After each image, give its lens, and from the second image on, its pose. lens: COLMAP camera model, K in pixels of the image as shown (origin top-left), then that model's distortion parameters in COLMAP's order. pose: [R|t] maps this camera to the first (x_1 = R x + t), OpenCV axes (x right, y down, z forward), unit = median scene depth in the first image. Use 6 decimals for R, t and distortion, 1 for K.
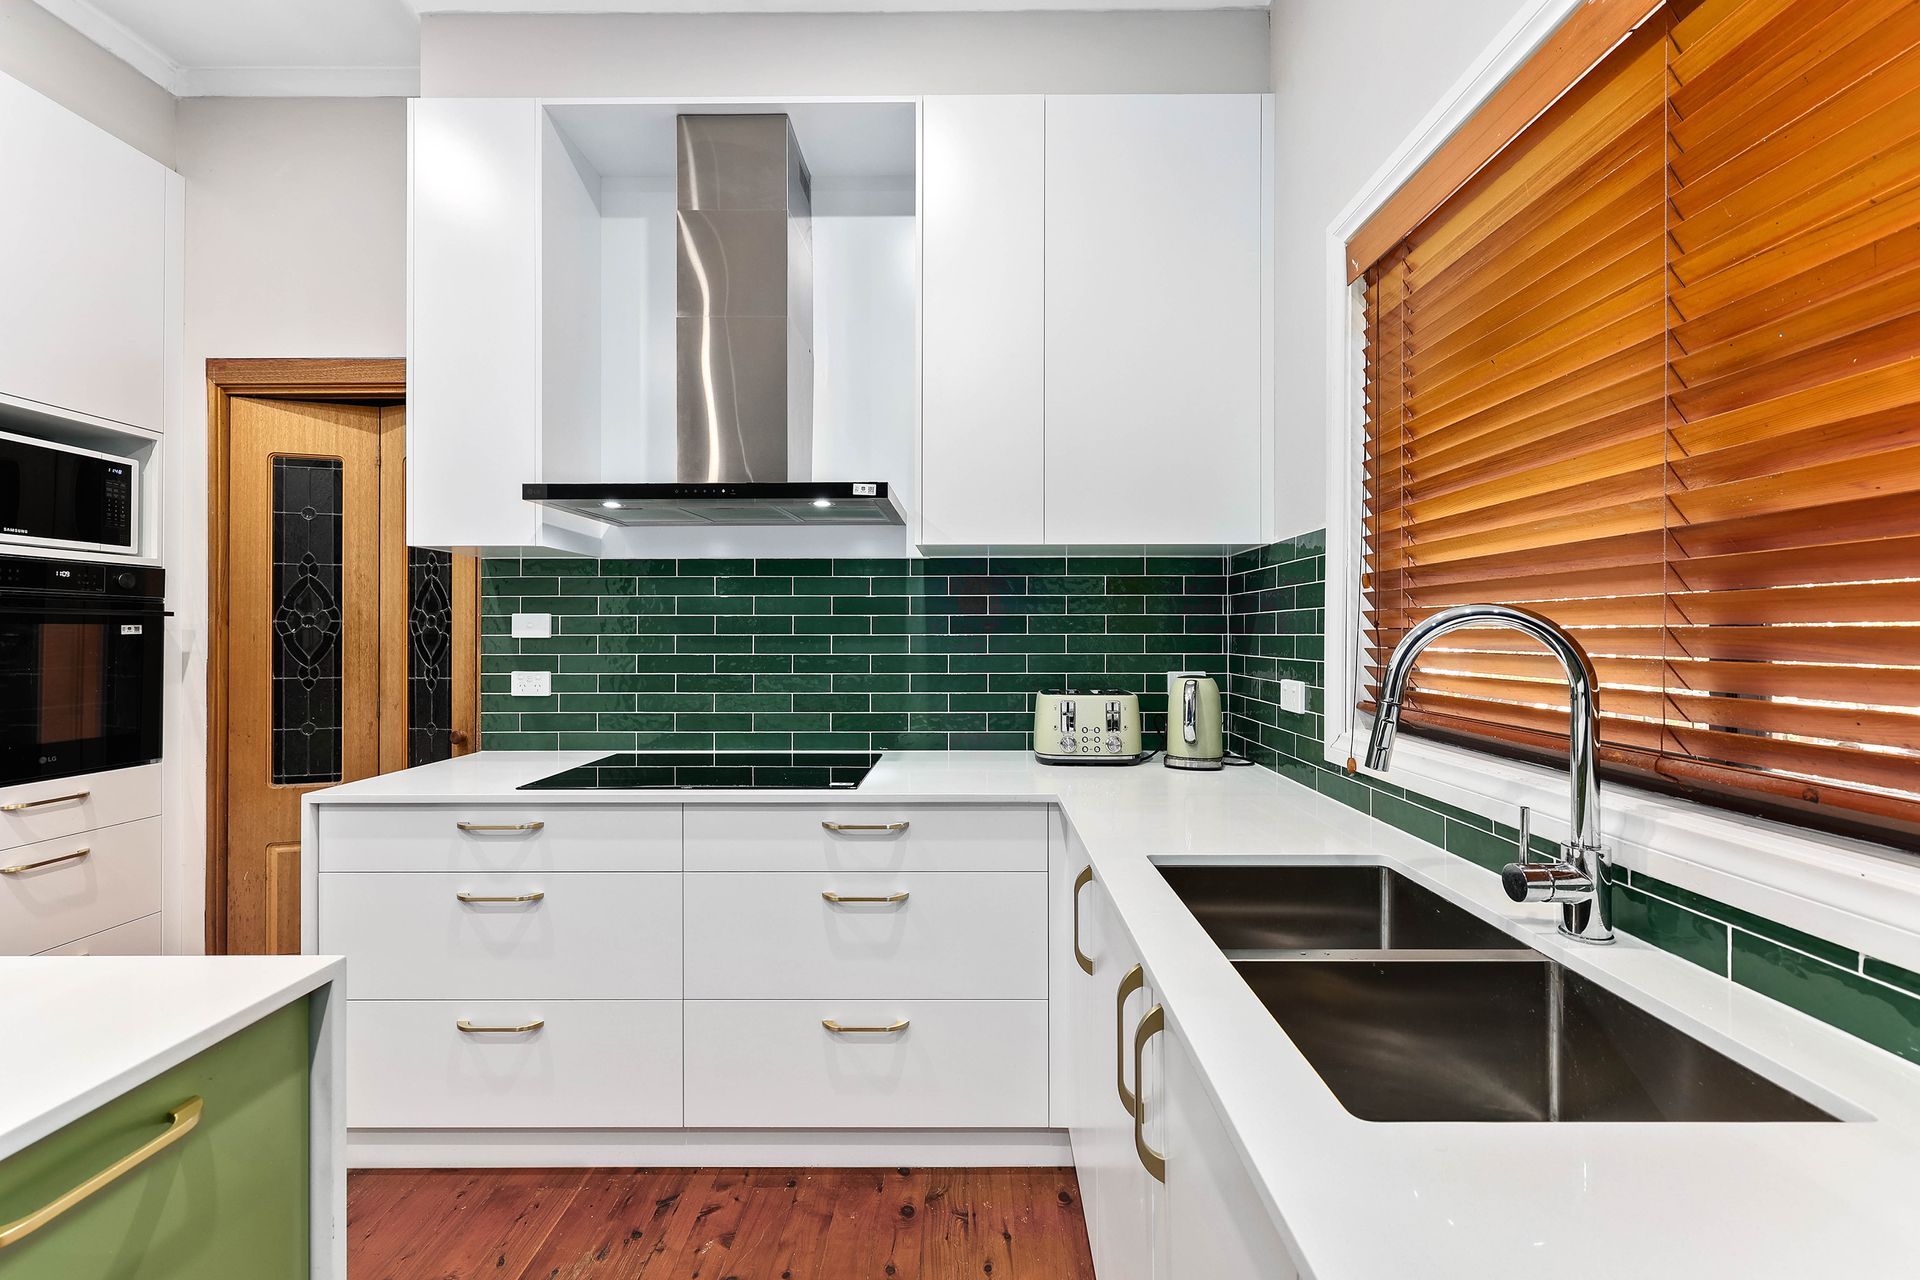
lens RADIAL K [[772.3, 0, 971.5], [0, 772.3, 634.3], [0, 0, 1]] dist [-0.001725, -0.000654]
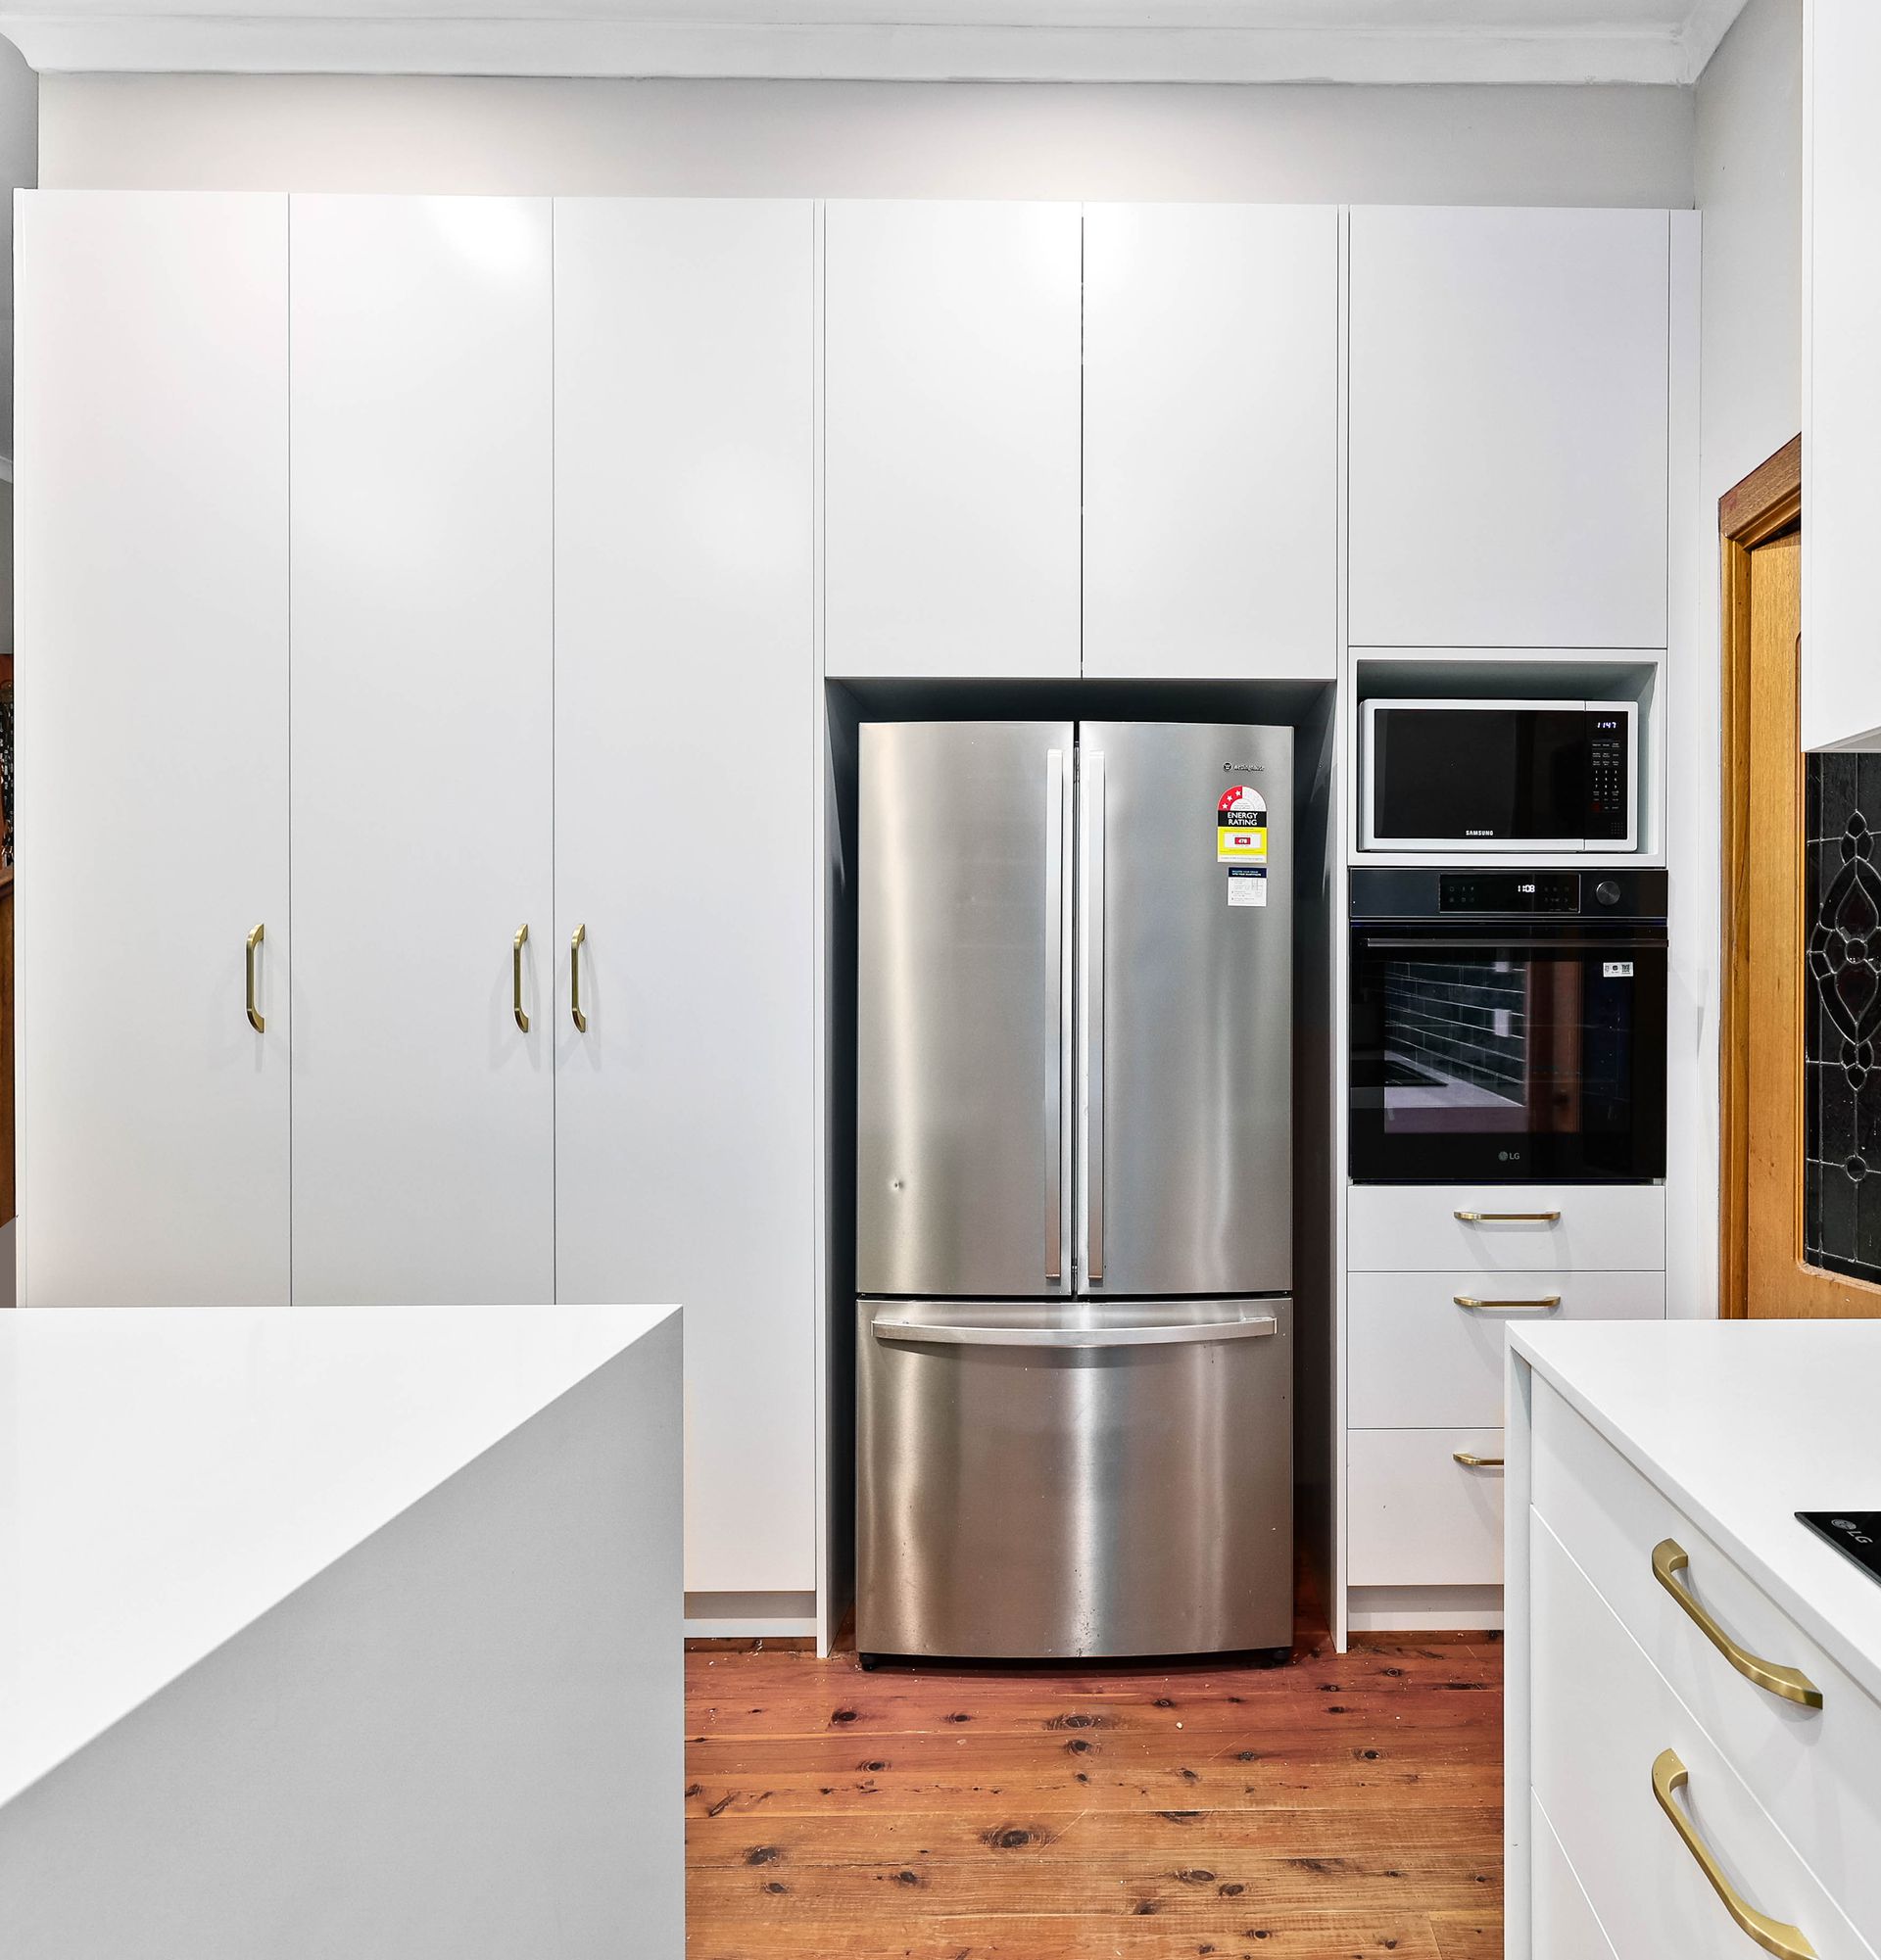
lens RADIAL K [[1188.8, 0, 1016.4], [0, 1188.8, 985.9], [0, 0, 1]] dist [0.002232, -0.006873]
pose [[0.017838, 0.007671, -0.999811, -0.122483], [-0.001800, 0.999969, 0.007640, 0.000643], [0.999839, 0.001663, 0.017851, 0.502992]]
